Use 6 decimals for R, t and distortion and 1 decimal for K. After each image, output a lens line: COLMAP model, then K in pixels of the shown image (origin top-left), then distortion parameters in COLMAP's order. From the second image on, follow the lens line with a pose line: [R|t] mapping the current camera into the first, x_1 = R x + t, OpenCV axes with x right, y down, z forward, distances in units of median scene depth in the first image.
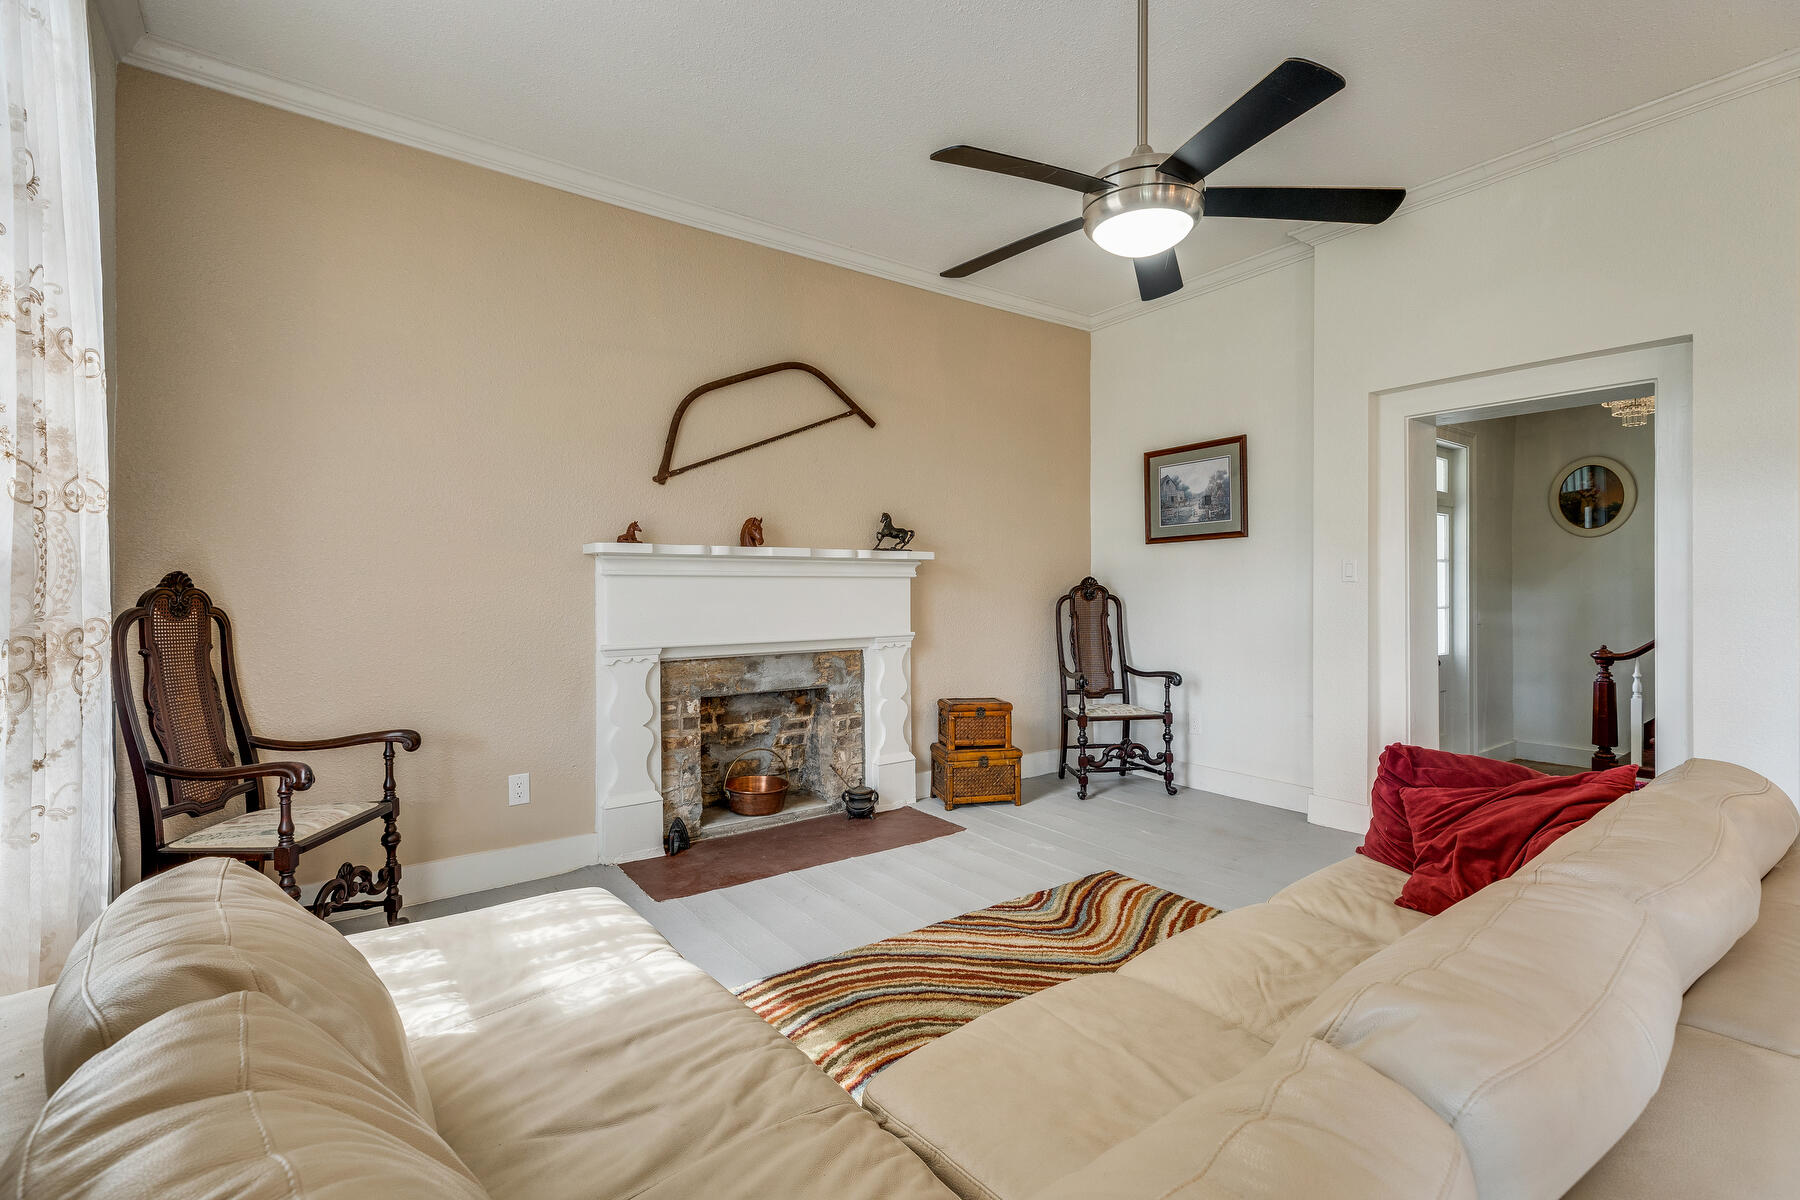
lens RADIAL K [[807.4, 0, 902.0], [0, 807.4, 588.2], [0, 0, 1]] dist [0.002326, -0.000940]
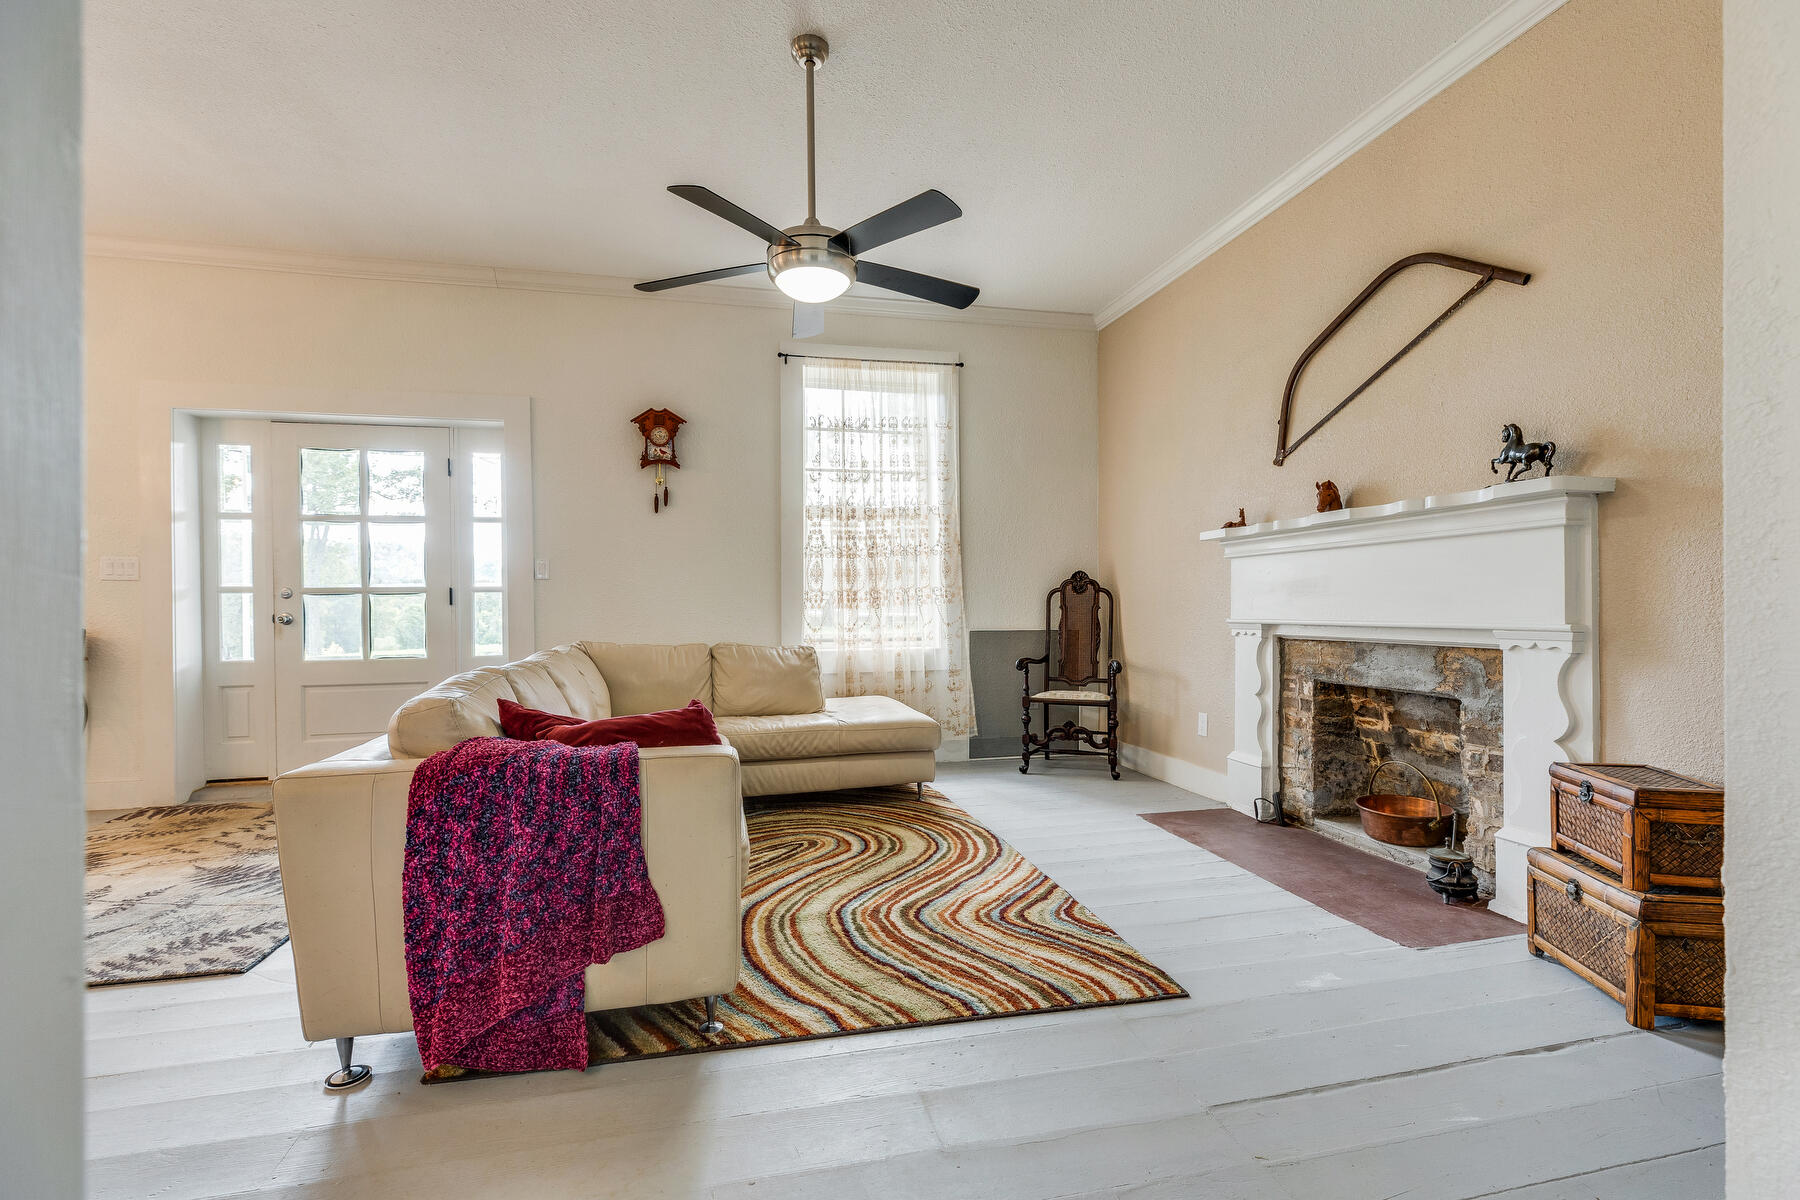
lens RADIAL K [[807.4, 0, 895.9], [0, 807.4, 606.5], [0, 0, 1]] dist [0.002326, -0.000940]
pose [[-0.398239, 0.001080, -0.917281, 0.816870], [0.002990, 0.999996, -0.000121, 0.047447], [0.917277, -0.002791, -0.398240, 0.932900]]
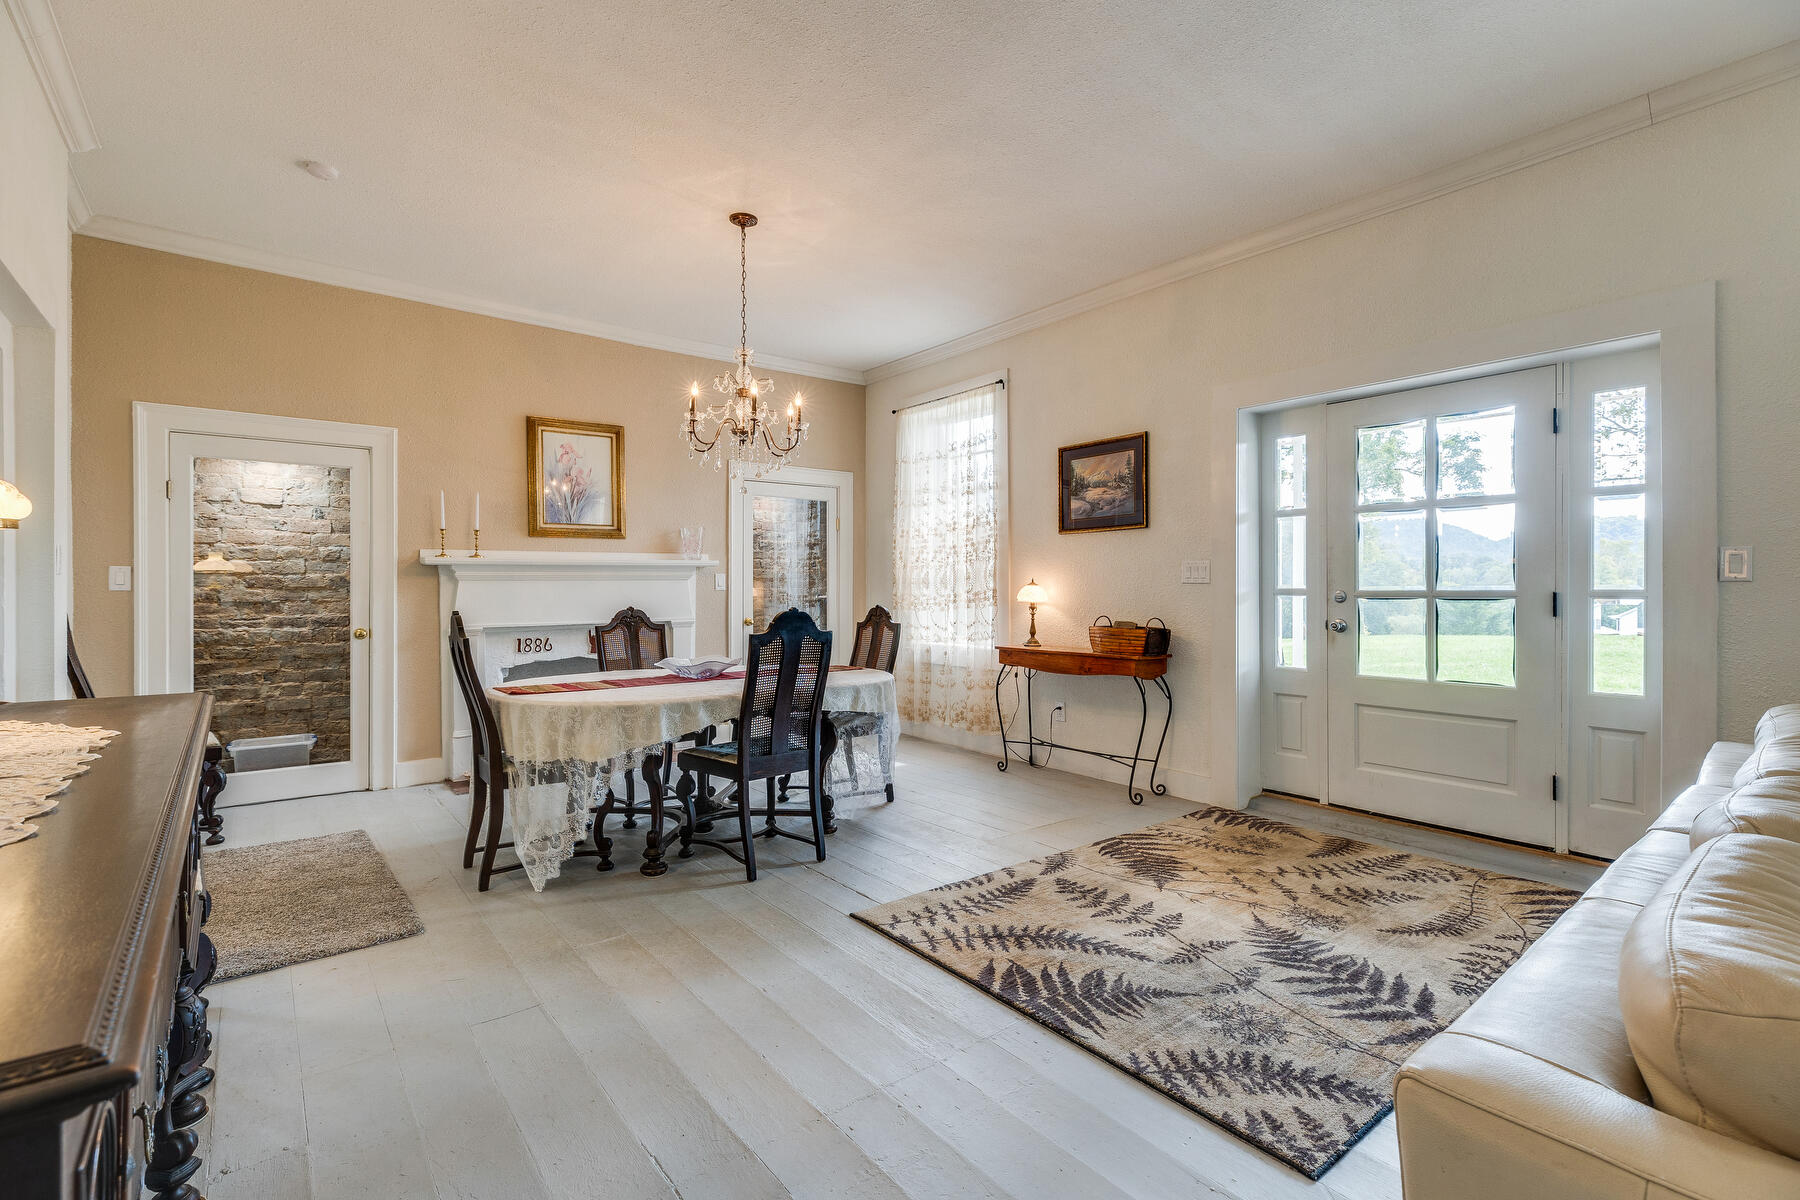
lens RADIAL K [[807.4, 0, 895.5], [0, 807.4, 594.1], [0, 0, 1]] dist [0.002326, -0.000940]
pose [[-0.999457, -0.000694, -0.032944, 0.691286], [-0.001163, 0.999898, 0.014237, 0.006489], [0.032931, 0.014267, -0.999356, 0.657894]]
